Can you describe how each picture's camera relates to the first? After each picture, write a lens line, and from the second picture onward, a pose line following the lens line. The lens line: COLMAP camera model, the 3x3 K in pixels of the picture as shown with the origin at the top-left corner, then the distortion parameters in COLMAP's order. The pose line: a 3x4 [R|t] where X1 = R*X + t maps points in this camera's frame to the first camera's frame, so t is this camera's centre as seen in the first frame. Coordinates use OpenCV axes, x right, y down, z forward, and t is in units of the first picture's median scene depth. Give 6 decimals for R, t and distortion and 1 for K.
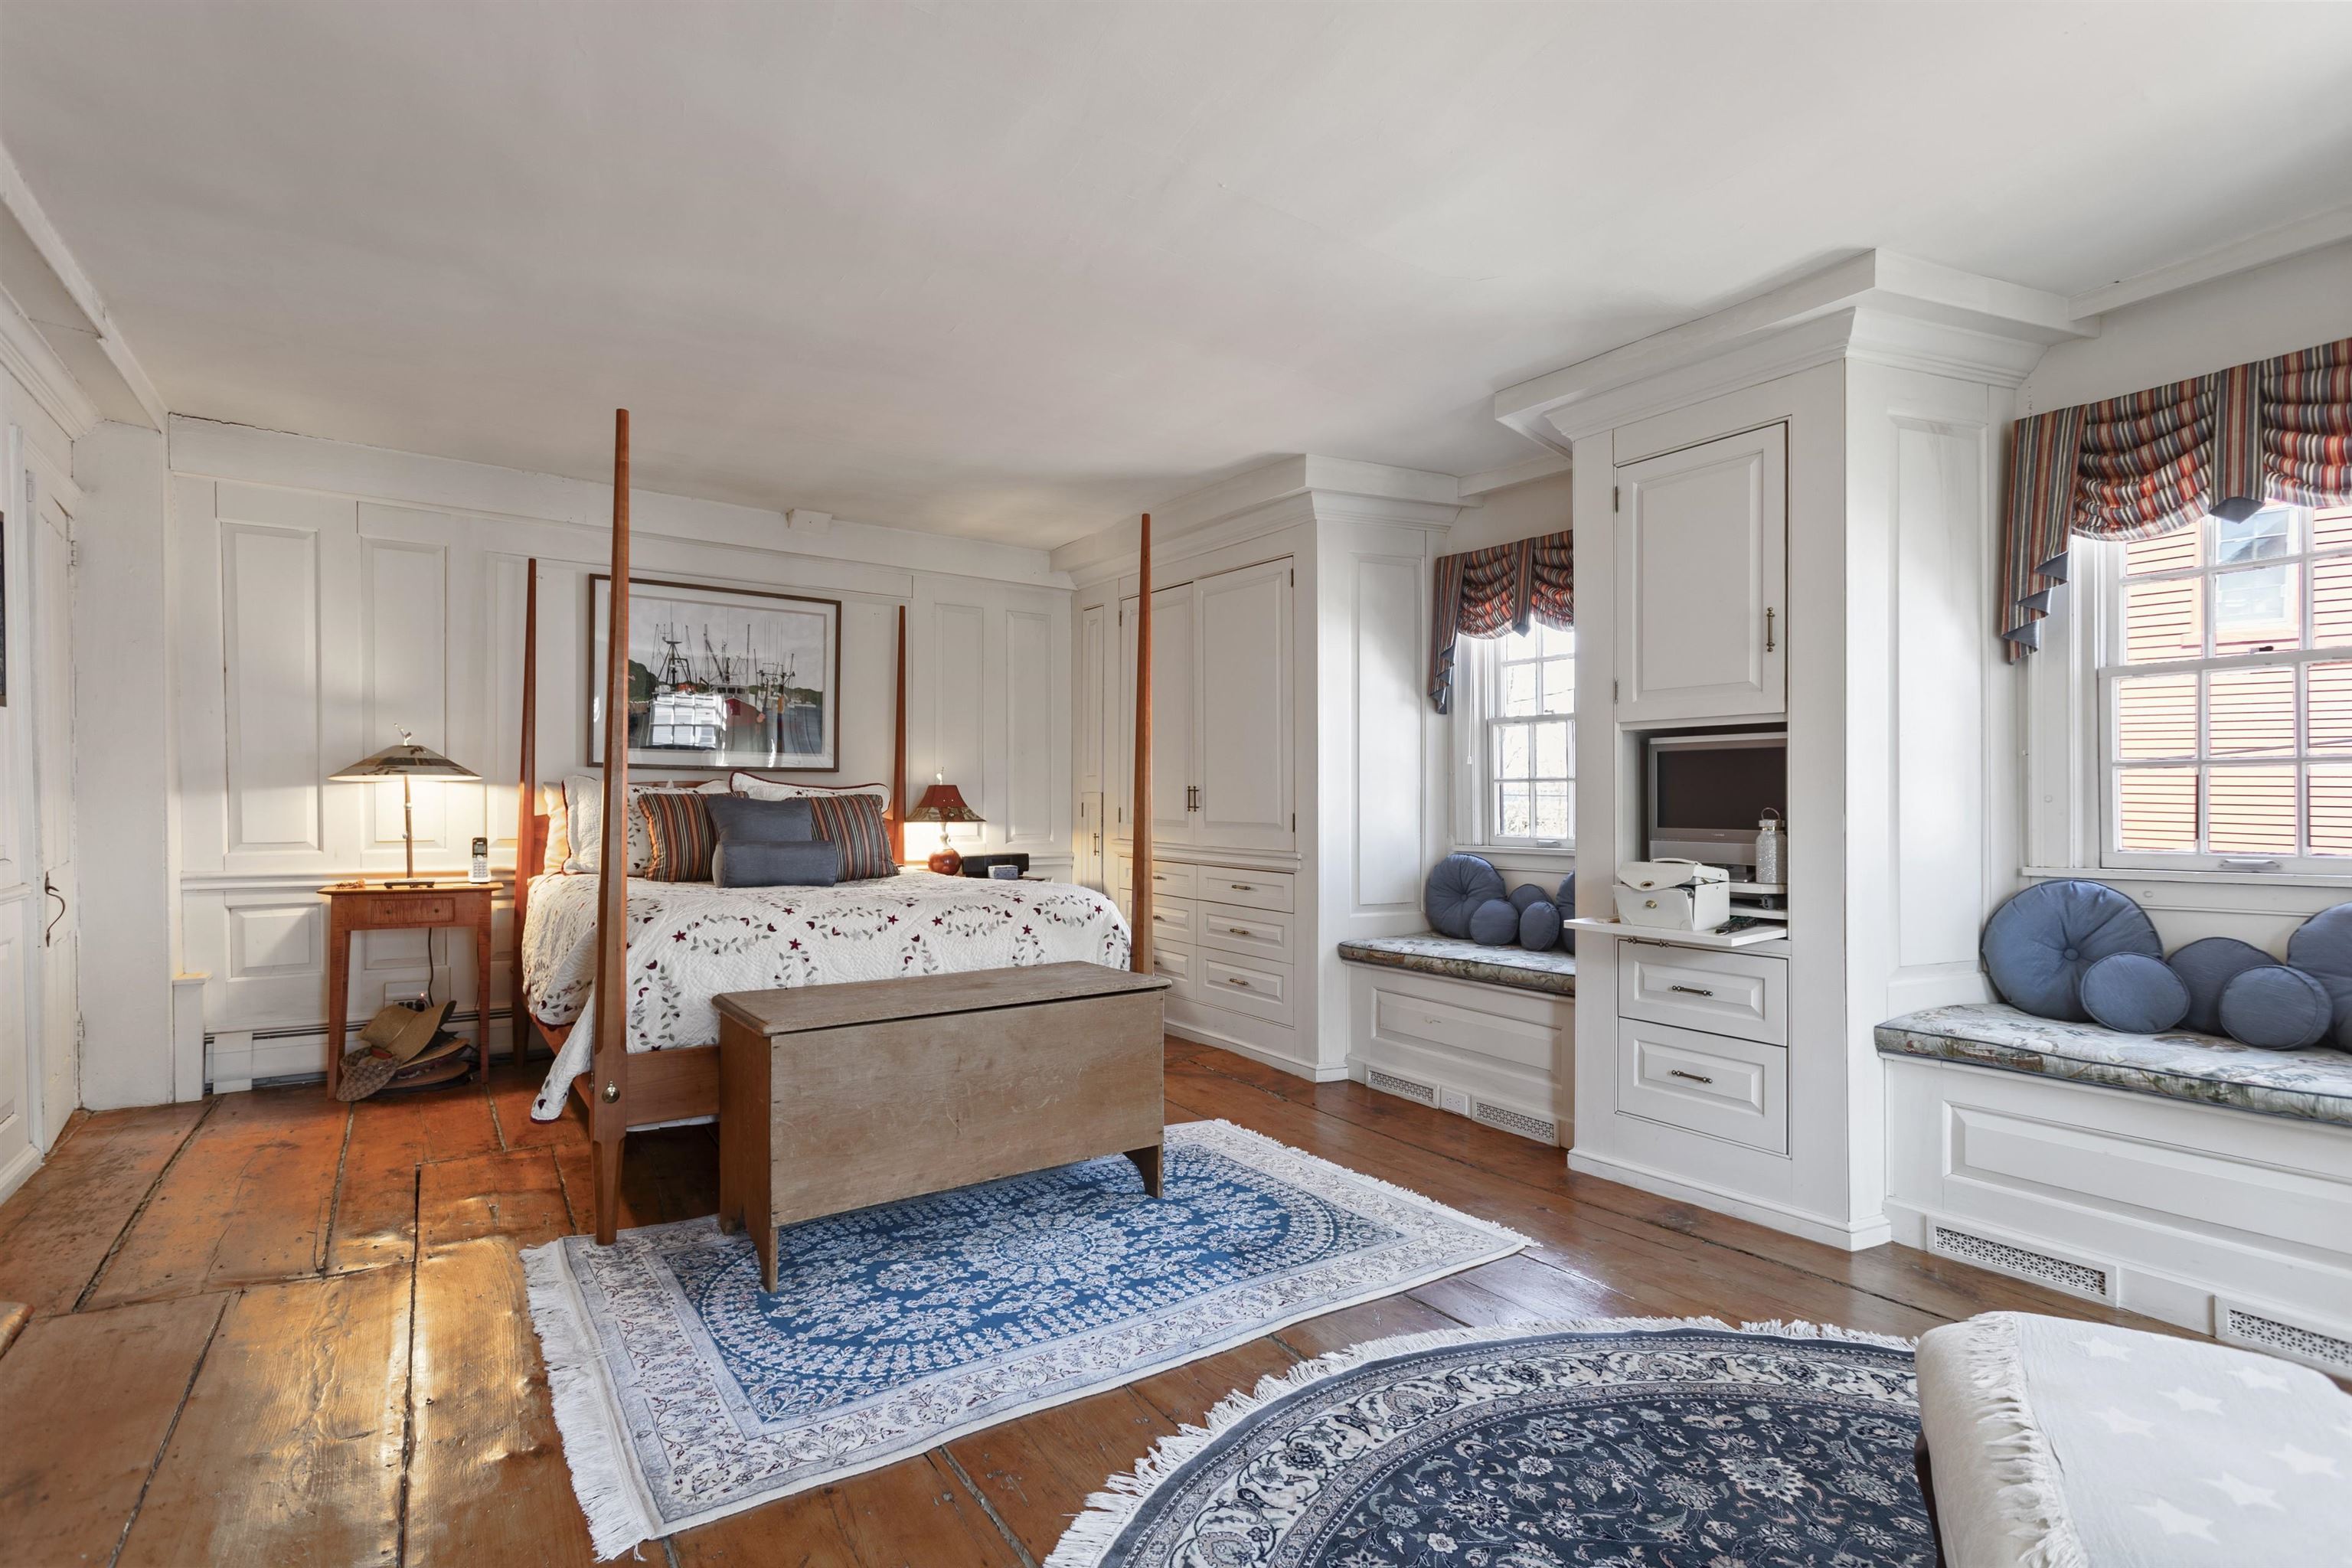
lens RADIAL K [[1125.6, 0, 1193.9], [0, 1125.6, 807.3], [0, 0, 1]] dist [0.000527, 0.001332]
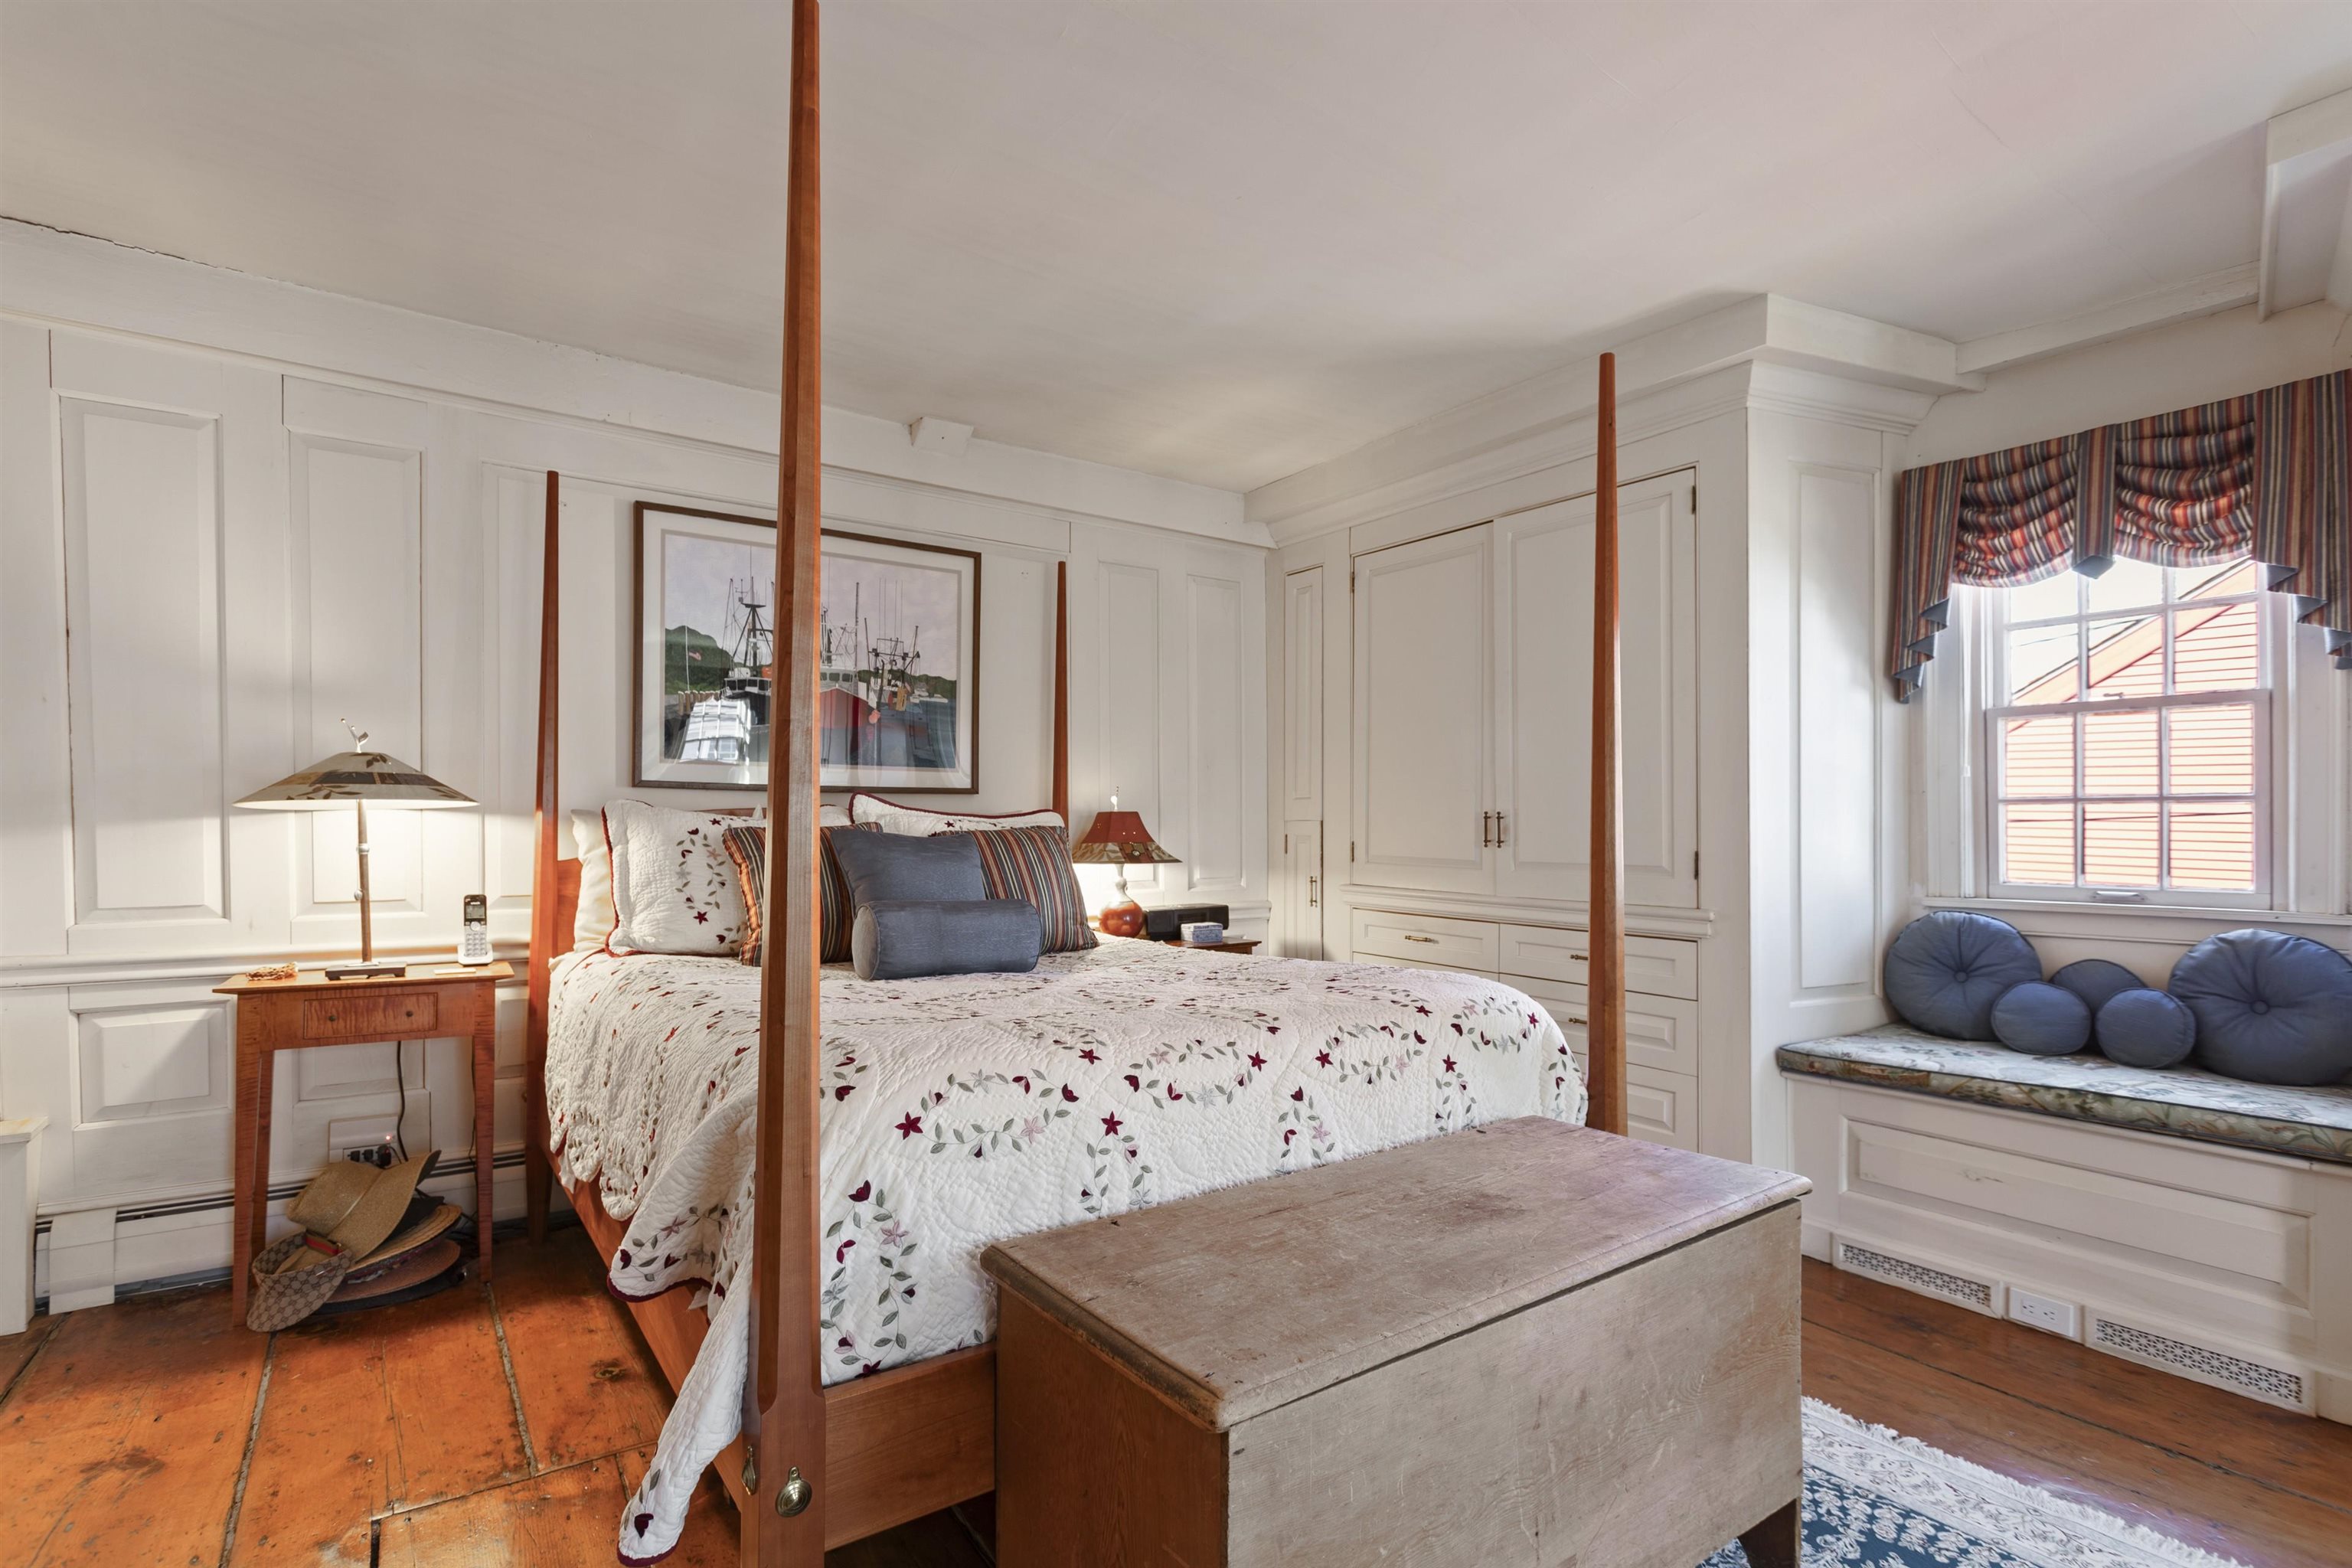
lens RADIAL K [[1125.6, 0, 1185.5], [0, 1125.6, 835.9], [0, 0, 1]] dist [0.000527, 0.001332]
pose [[0.999954, -0.004703, 0.008407, -0.239885], [0.004685, 0.999987, 0.002081, -0.007326], [-0.008417, -0.002041, 0.999962, 0.361618]]
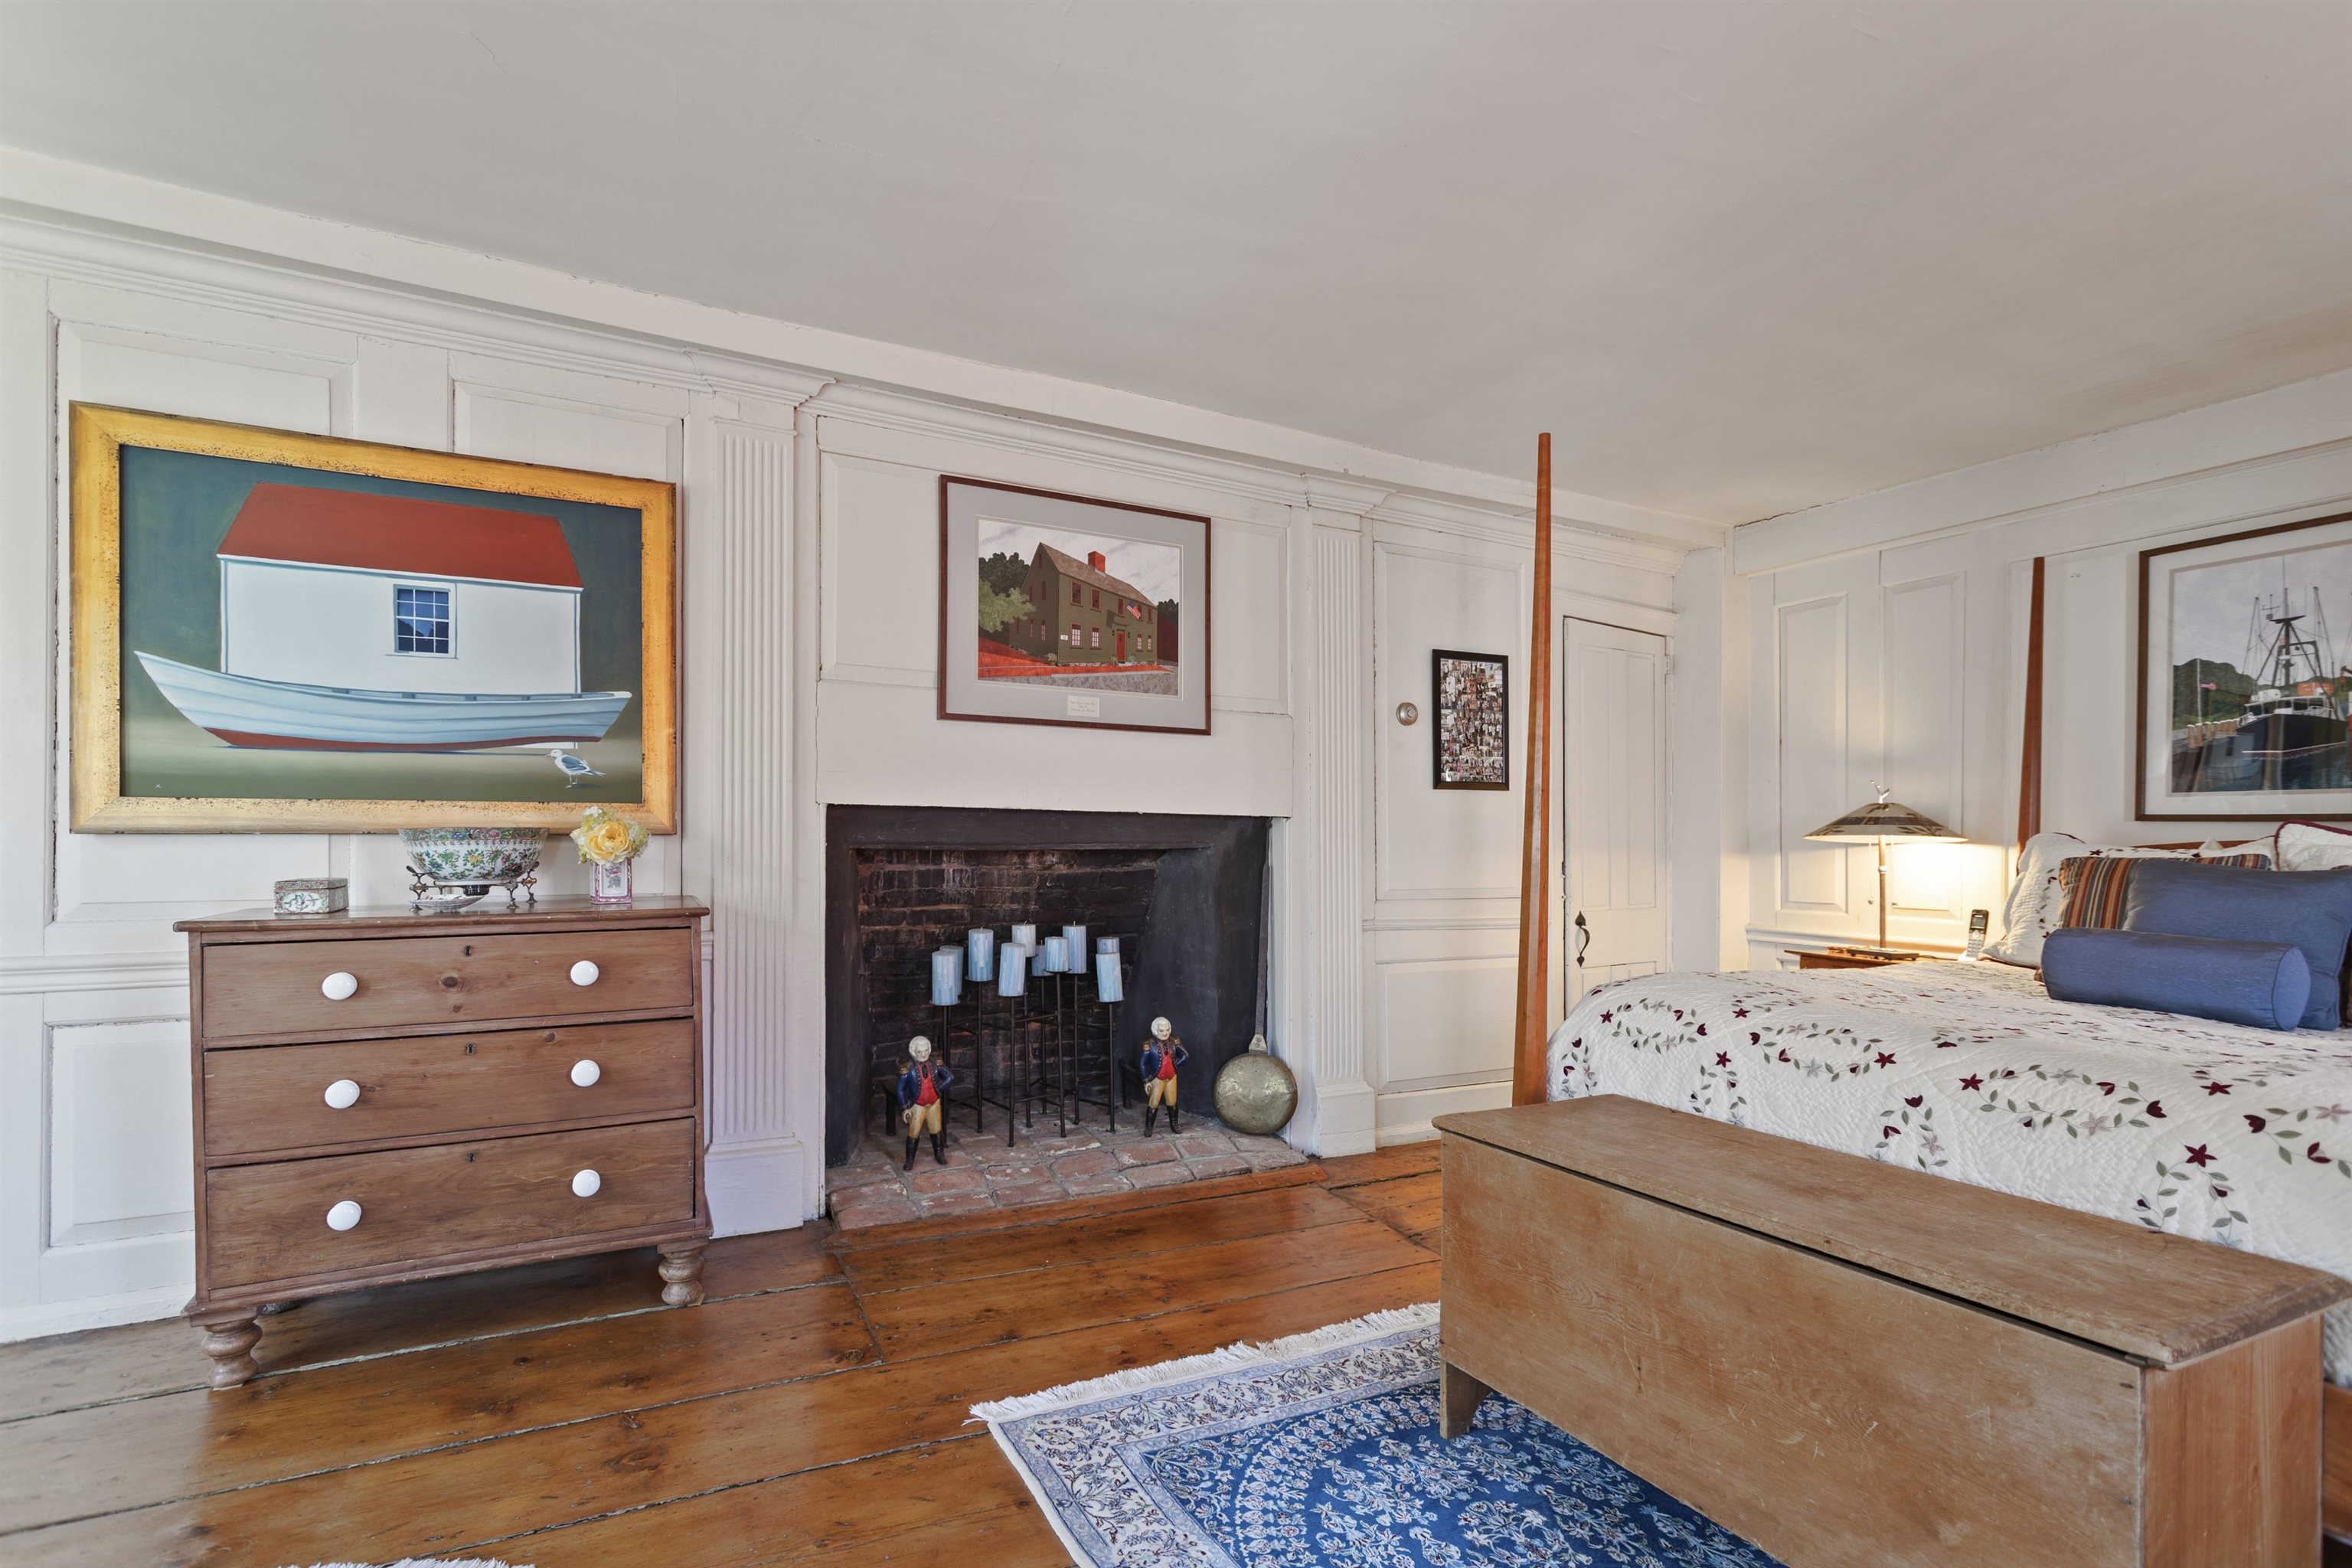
lens RADIAL K [[1125.6, 0, 1131.6], [0, 1125.6, 839.5], [0, 0, 1]] dist [0.000527, 0.001332]
pose [[-0.158934, -0.012576, -0.987209, 0.305249], [-0.027410, 0.999590, -0.008321, -0.001104], [0.986909, 0.025737, -0.159214, 0.546073]]
